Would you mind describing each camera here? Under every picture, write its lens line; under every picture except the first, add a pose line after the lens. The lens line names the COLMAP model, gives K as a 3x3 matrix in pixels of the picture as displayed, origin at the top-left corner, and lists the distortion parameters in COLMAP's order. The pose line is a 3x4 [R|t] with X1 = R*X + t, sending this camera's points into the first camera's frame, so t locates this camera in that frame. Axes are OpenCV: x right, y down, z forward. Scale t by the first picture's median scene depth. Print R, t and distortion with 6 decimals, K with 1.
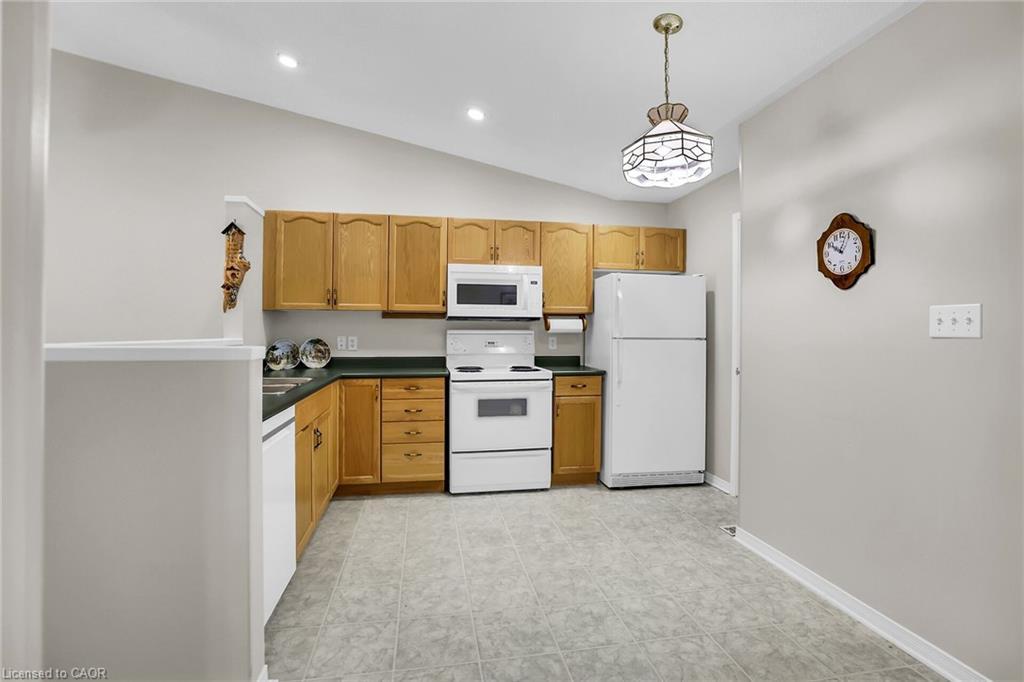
lens RADIAL K [[472.6, 0, 482.2], [0, 472.6, 334.5], [0, 0, 1]] dist [-0.027769, 0.004445]
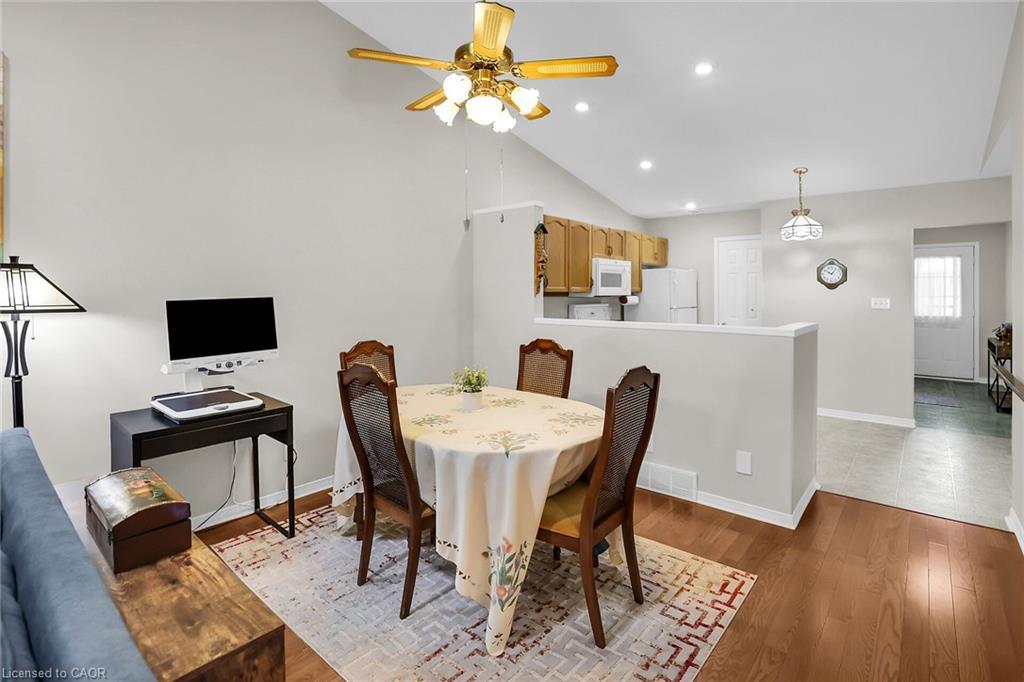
lens RADIAL K [[472.6, 0, 504.2], [0, 472.6, 317.0], [0, 0, 1]] dist [-0.027769, 0.004445]
pose [[0.774606, -0.040955, 0.631116, -1.239113], [0.009492, 0.998542, 0.053148, -0.056423], [-0.632373, -0.035179, 0.773865, 0.095538]]
